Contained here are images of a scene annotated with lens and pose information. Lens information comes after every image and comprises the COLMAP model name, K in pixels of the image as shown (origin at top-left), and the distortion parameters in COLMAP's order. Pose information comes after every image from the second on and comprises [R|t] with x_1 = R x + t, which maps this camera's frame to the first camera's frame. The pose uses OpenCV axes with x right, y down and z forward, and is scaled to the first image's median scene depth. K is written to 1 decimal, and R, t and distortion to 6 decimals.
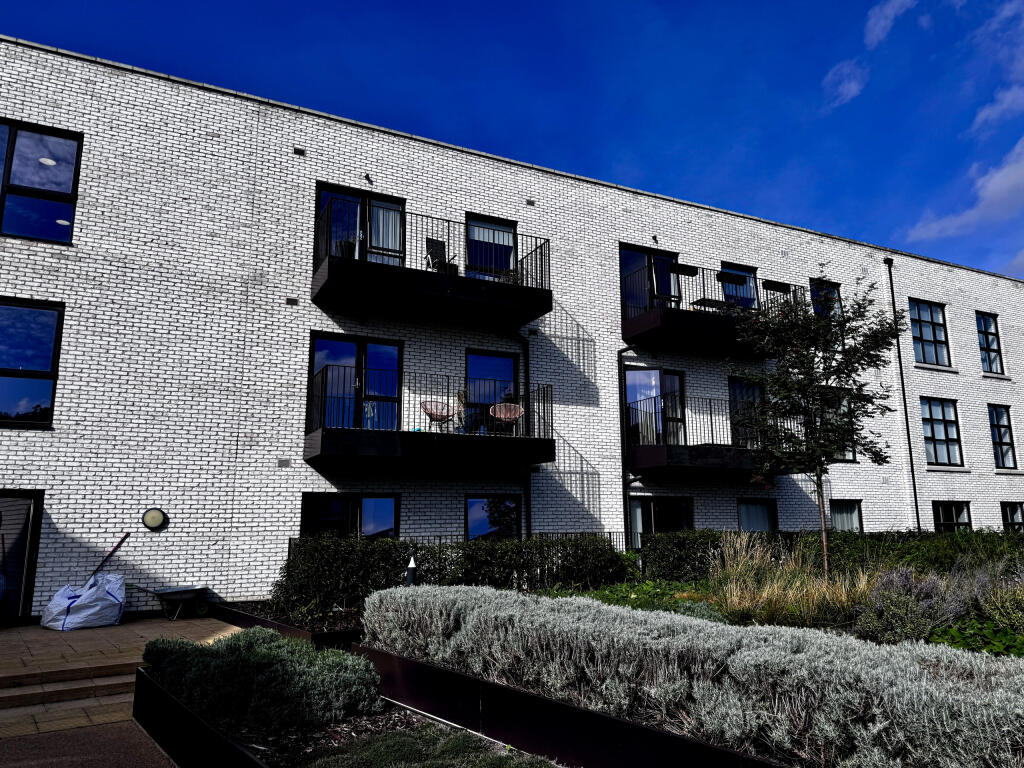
lens RADIAL K [[714.7, 0, 513.7], [0, 714.7, 379.7], [0, 0, 1]] dist [0.065240, -0.052428]
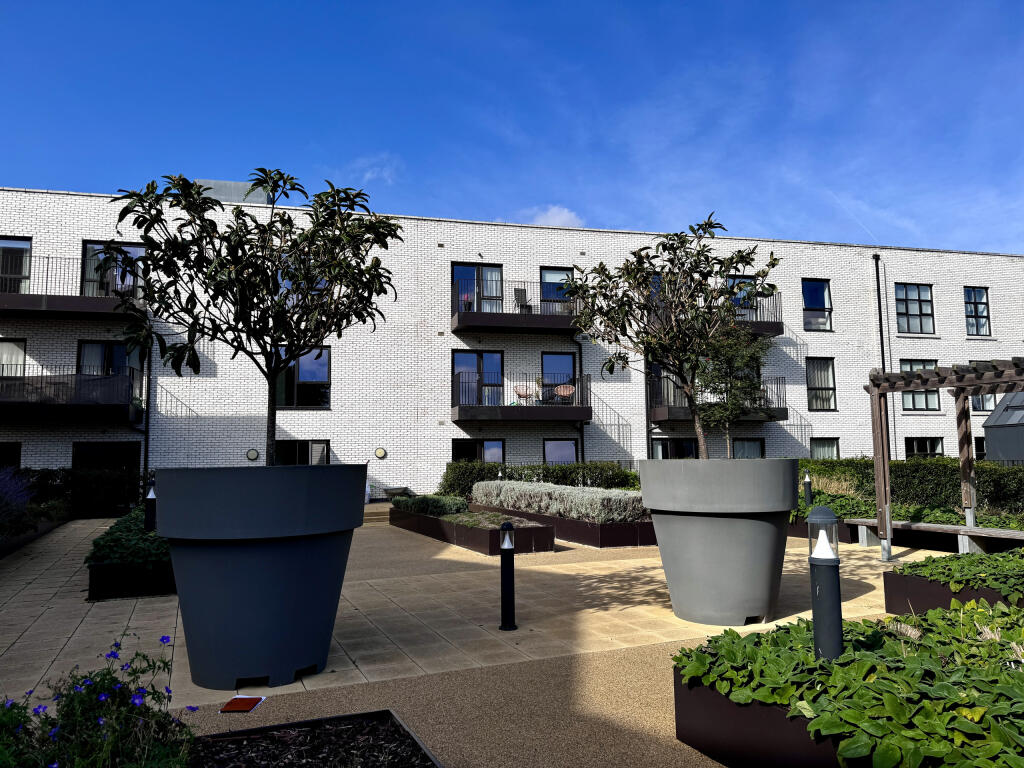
lens RADIAL K [[714.7, 0, 512.0], [0, 714.7, 382.8], [0, 0, 1]] dist [0.065240, -0.052428]
pose [[0.976873, -0.022689, -0.212613, 0.223347], [0.044206, 0.994302, 0.097003, -0.140620], [0.209201, -0.104159, 0.972310, -0.656213]]
